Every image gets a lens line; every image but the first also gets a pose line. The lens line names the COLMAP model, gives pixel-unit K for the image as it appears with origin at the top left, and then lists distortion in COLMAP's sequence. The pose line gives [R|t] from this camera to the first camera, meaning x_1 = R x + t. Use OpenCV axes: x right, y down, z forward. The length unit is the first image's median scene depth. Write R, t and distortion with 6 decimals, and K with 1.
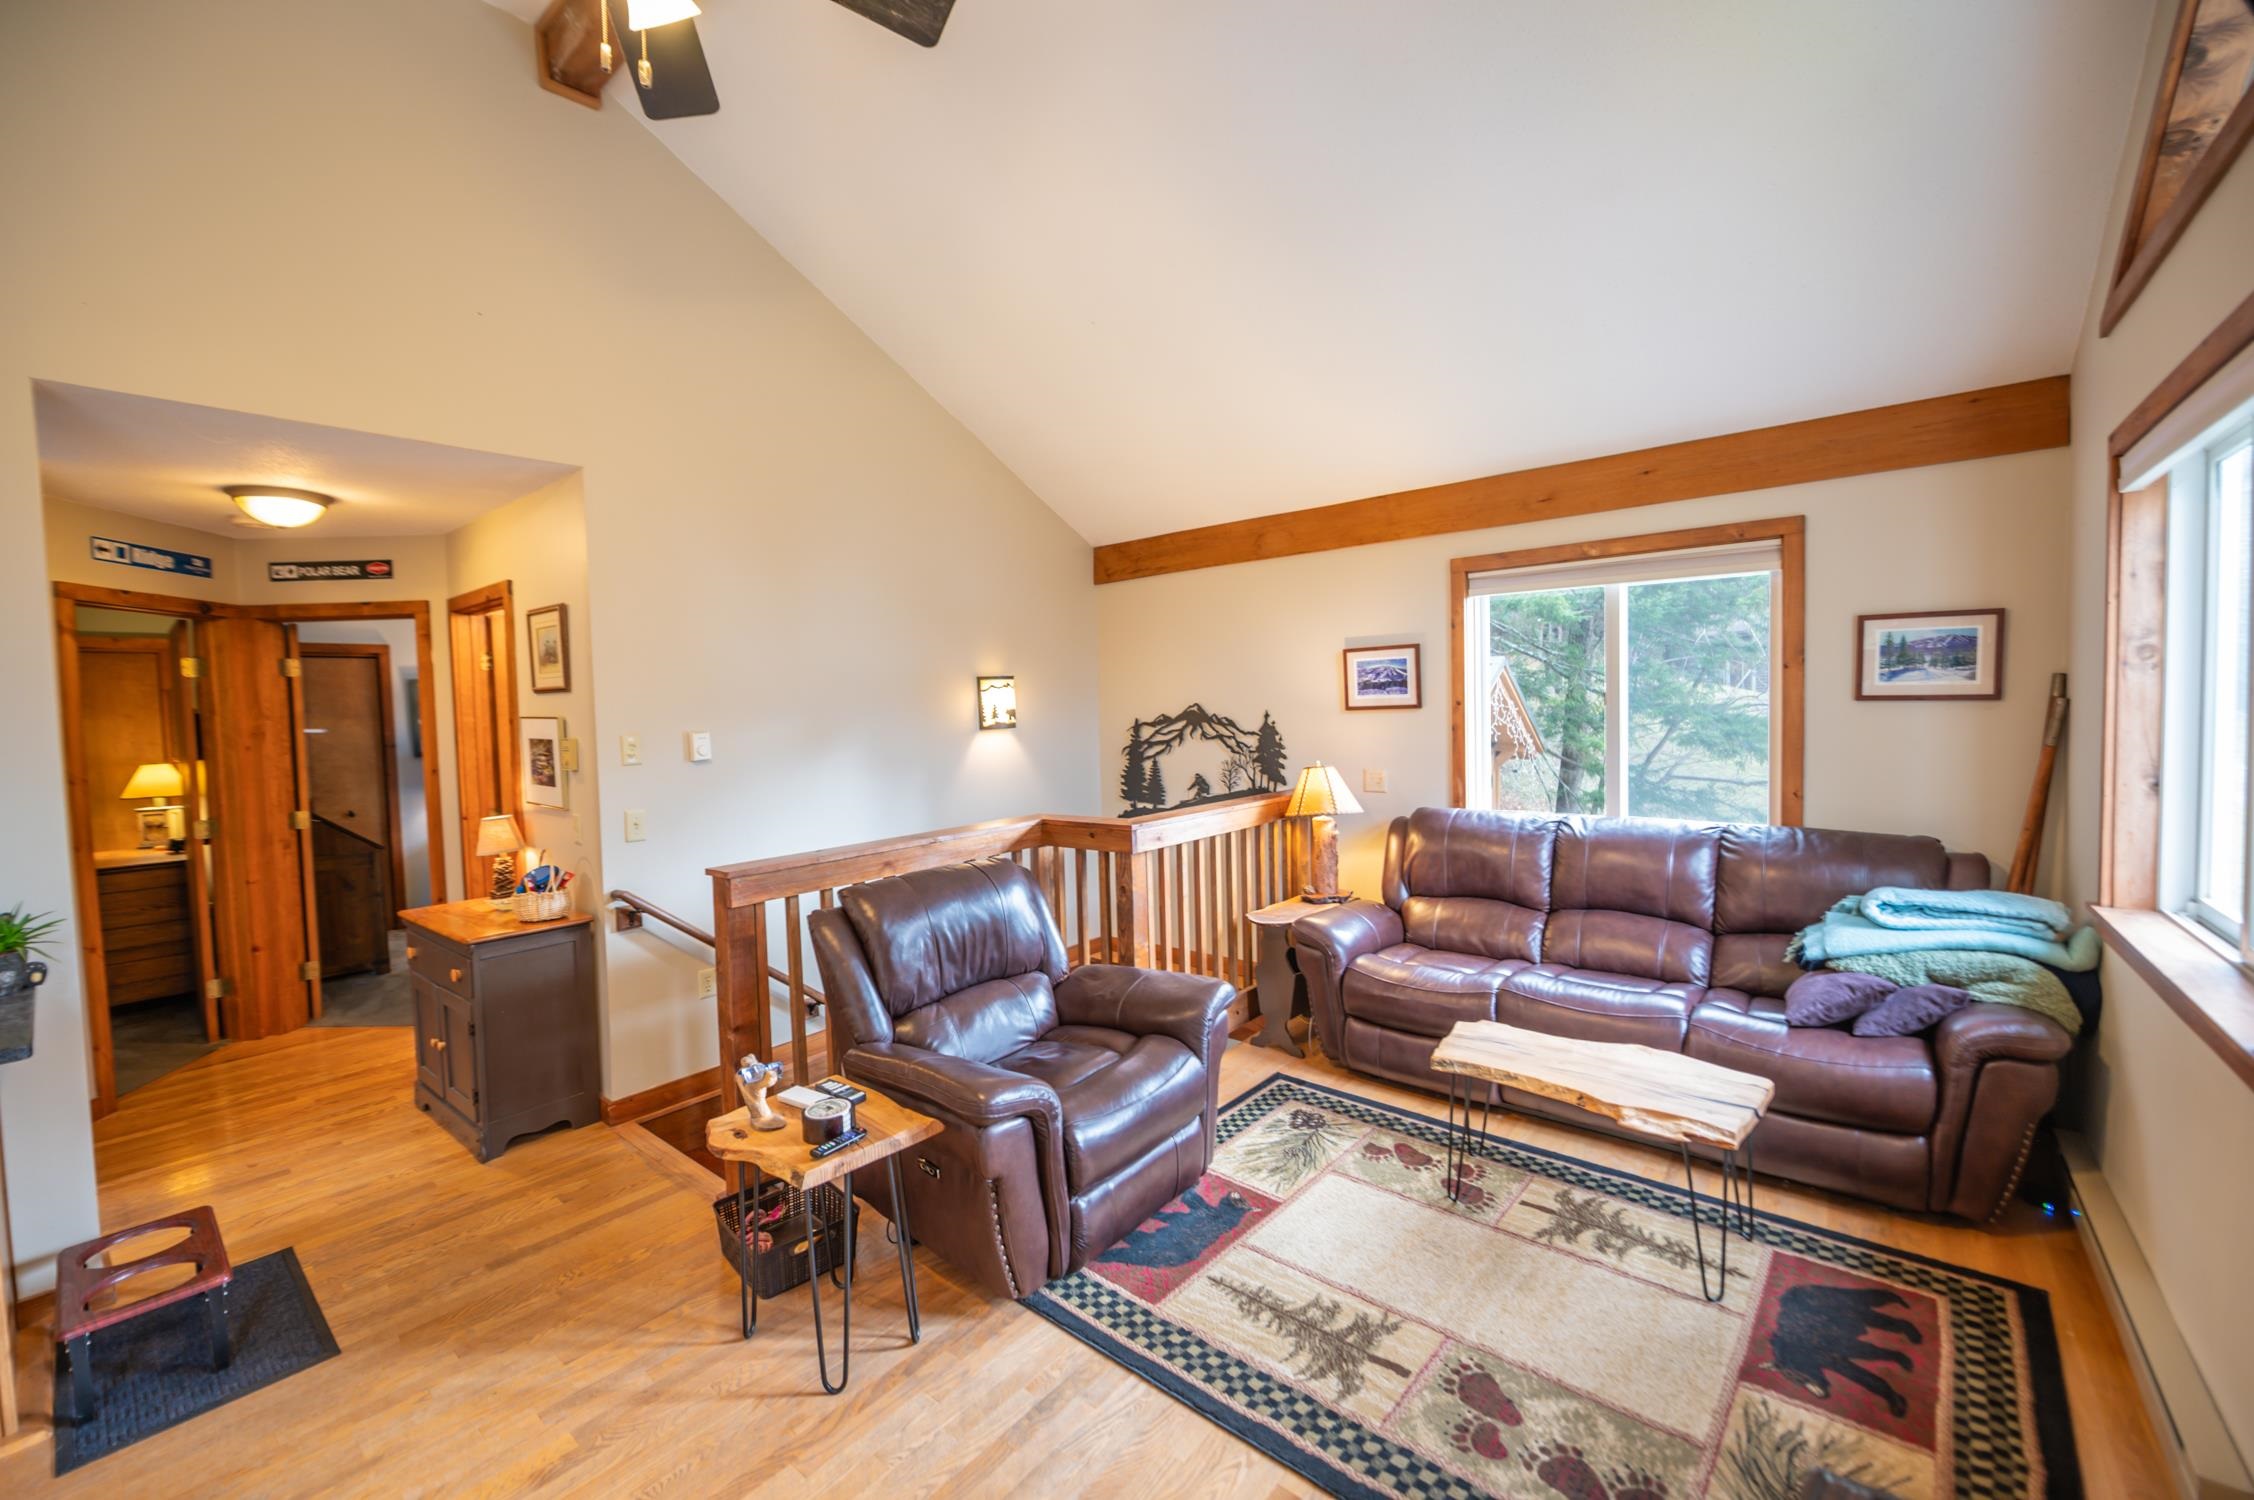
lens RADIAL K [[896.6, 0, 1119.8], [0, 896.6, 747.5], [0, 0, 1]] dist [-0.007782, -0.000398]
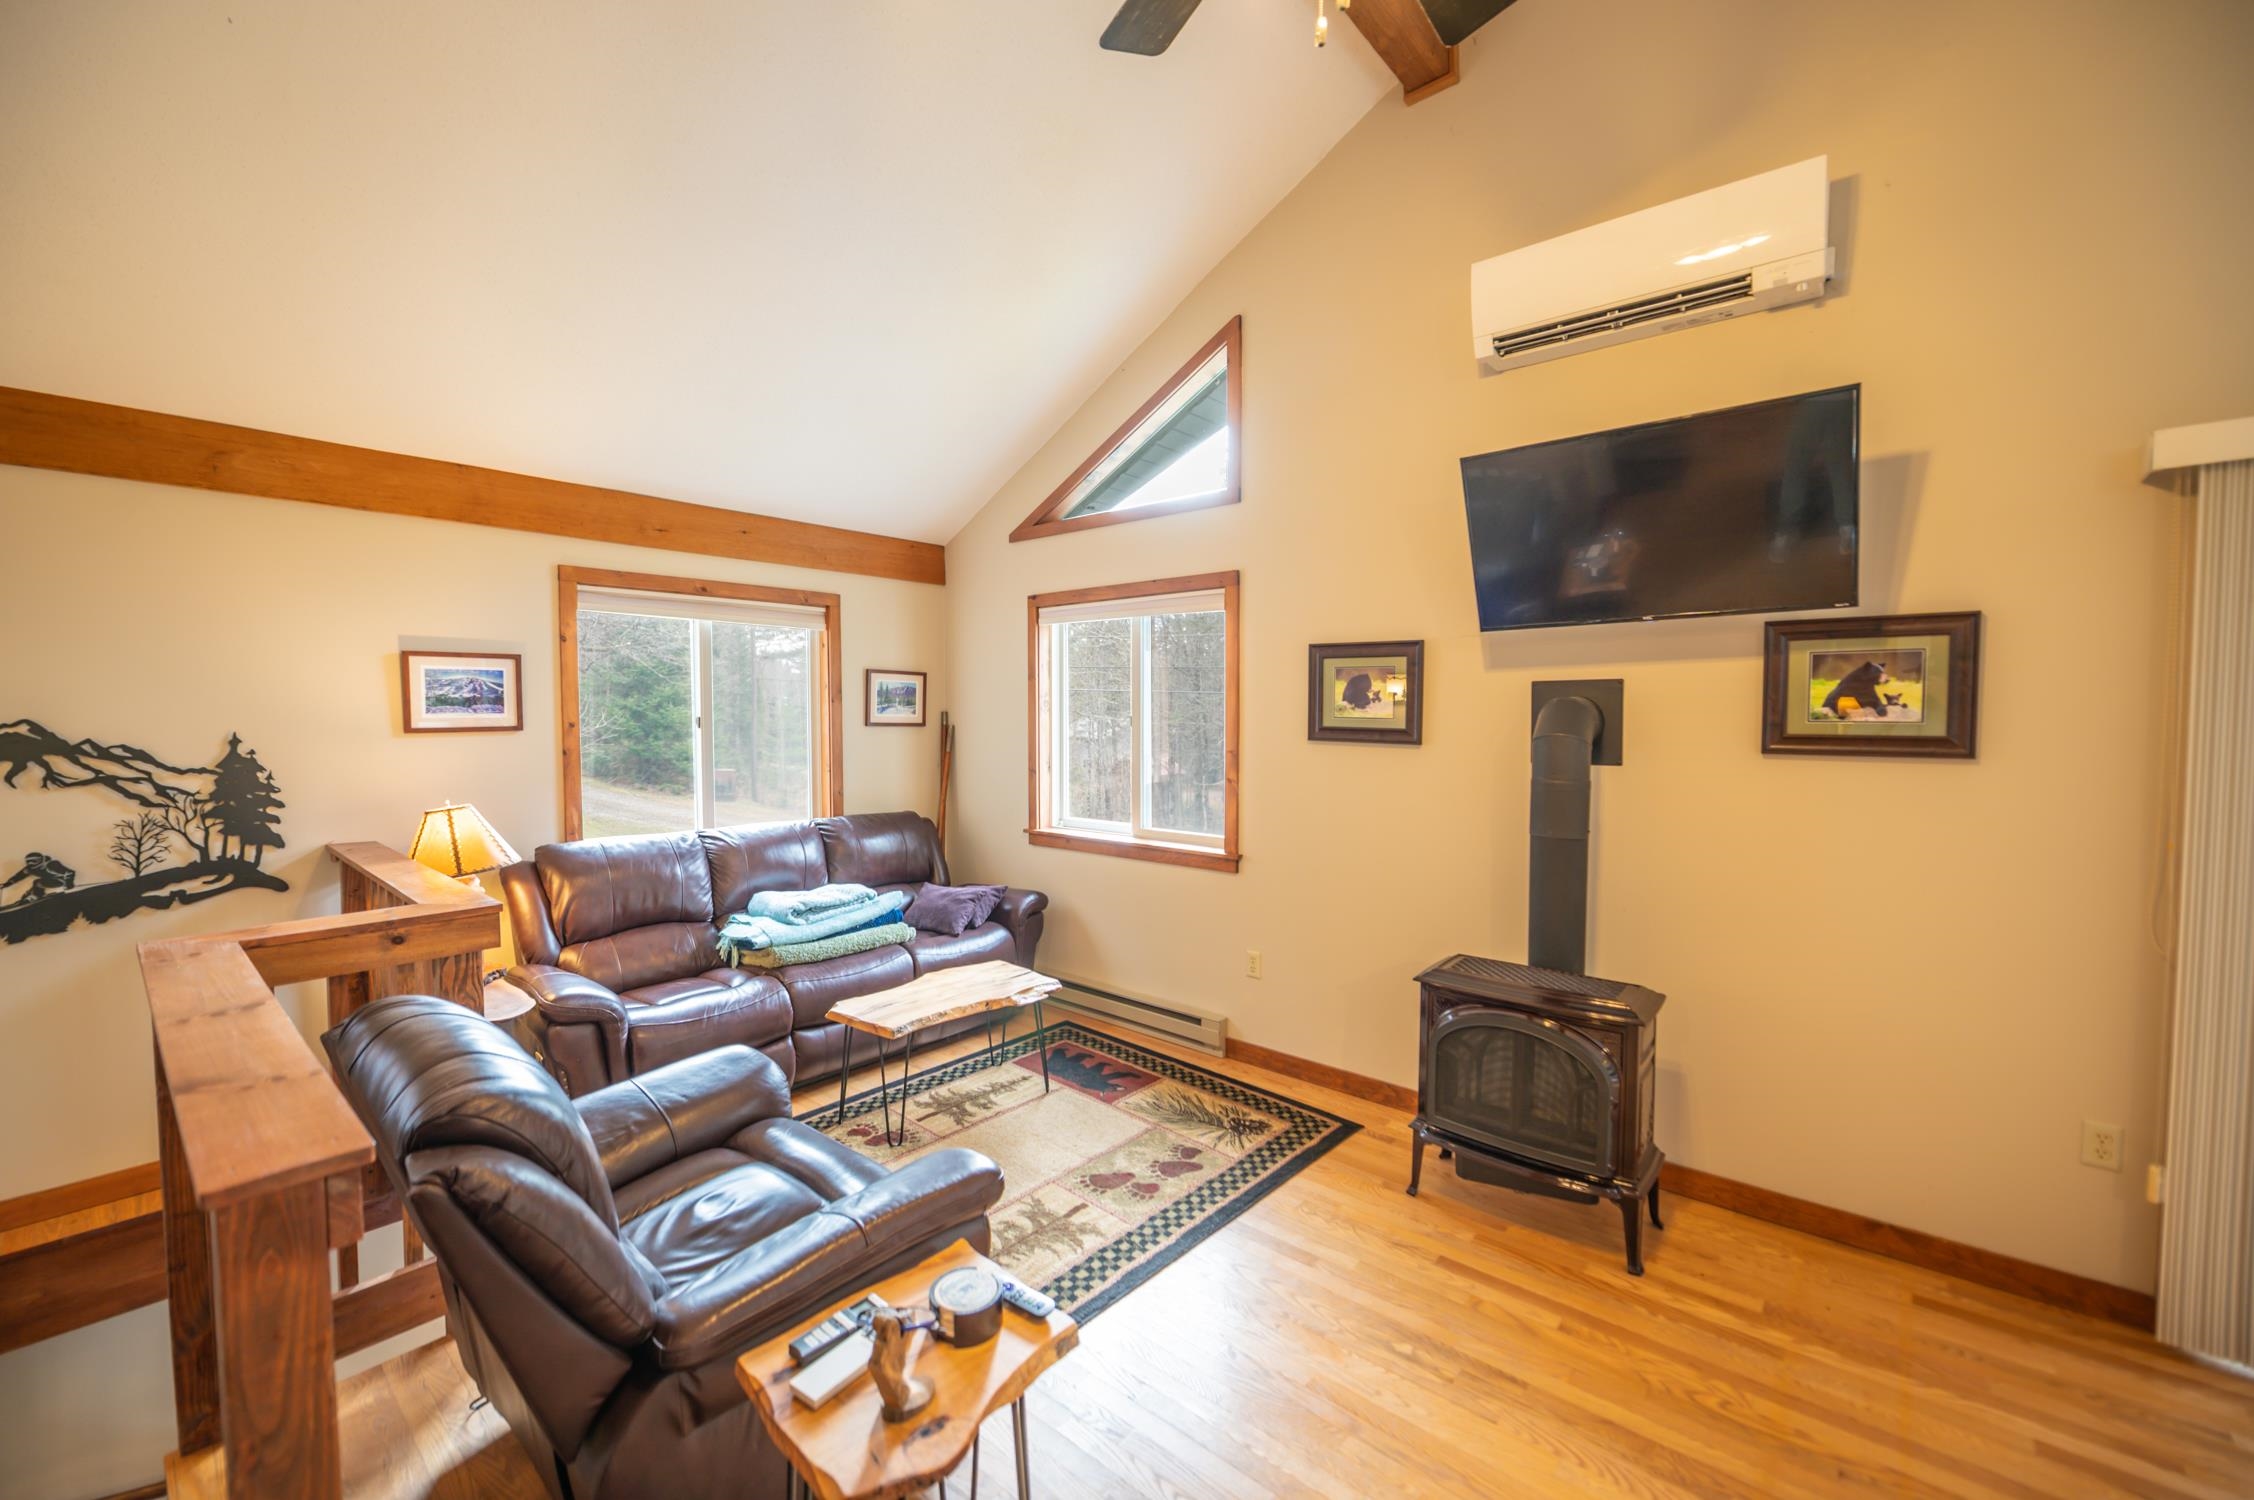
lens RADIAL K [[896.6, 0, 1119.8], [0, 896.6, 747.5], [0, 0, 1]] dist [-0.007782, -0.000398]
pose [[0.025899, -0.014885, 0.999554, -0.493055], [0.043969, 0.998938, 0.013736, -0.014072], [-0.998697, 0.043594, 0.026526, 0.404978]]
